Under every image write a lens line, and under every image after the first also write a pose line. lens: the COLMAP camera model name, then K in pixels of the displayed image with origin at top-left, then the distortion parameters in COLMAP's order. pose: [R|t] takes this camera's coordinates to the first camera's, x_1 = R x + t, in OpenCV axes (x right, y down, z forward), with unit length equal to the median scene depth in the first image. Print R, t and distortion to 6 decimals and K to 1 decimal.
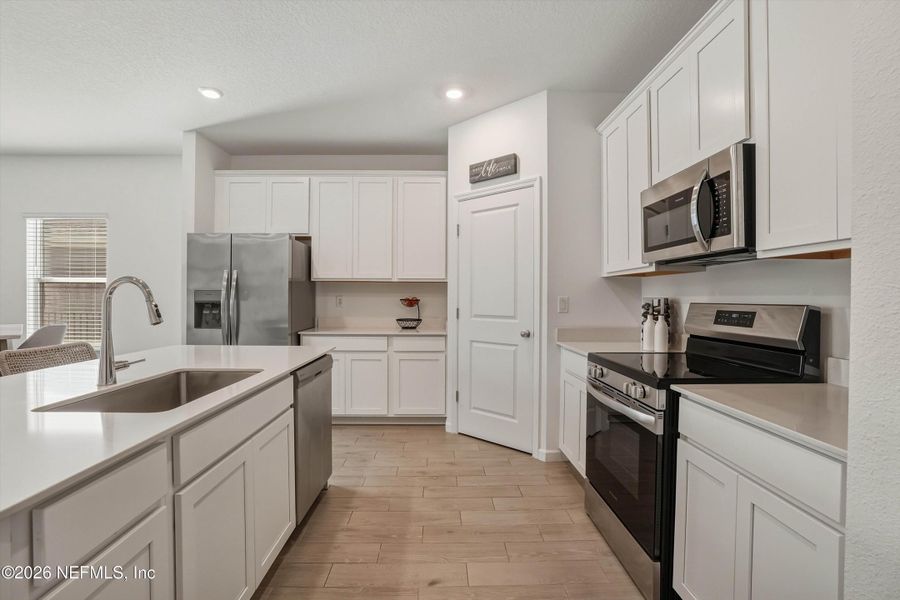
lens RADIAL K [[419.3, 0, 451.3], [0, 419.3, 301.5], [0, 0, 1]] dist [-0.041456, 0.007793]
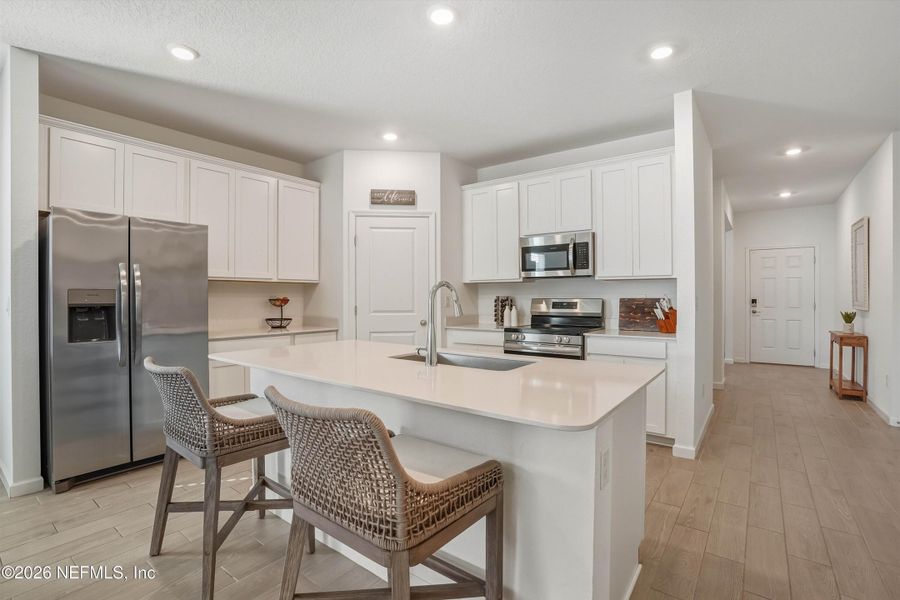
lens RADIAL K [[419.3, 0, 442.2], [0, 419.3, 298.9], [0, 0, 1]] dist [-0.041456, 0.007793]
pose [[0.629251, -0.010857, 0.777126, -0.781236], [0.013074, 0.999909, 0.003383, -0.004771], [-0.777092, 0.008031, 0.629336, 0.067038]]
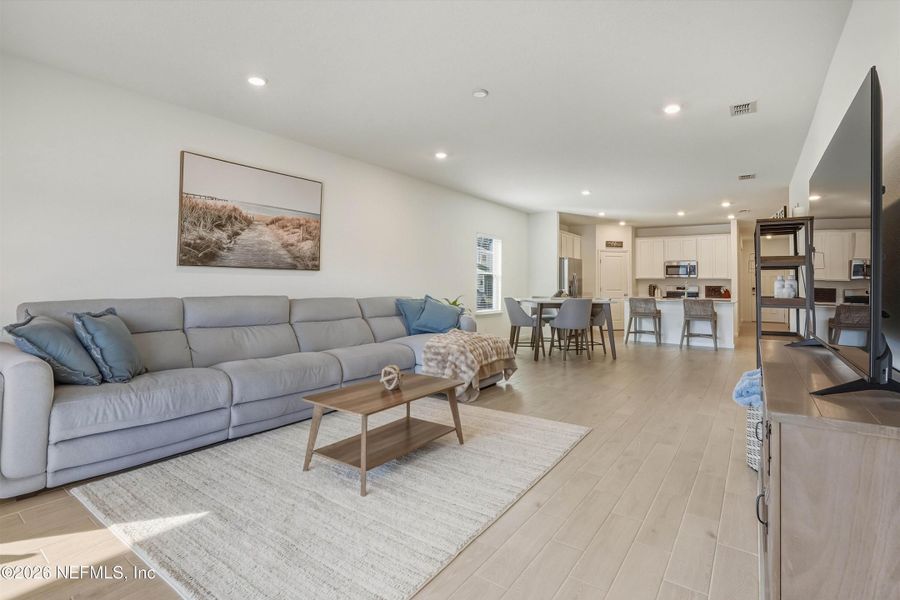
lens RADIAL K [[429.6, 0, 447.0], [0, 429.6, 274.0], [0, 0, 1]] dist [-0.043647, -0.000225]
pose [[0.607542, 0.020426, 0.794025, -3.149586], [-0.001698, 0.999700, -0.024418, -0.004917], [-0.794286, 0.013486, 0.607395, 0.032481]]
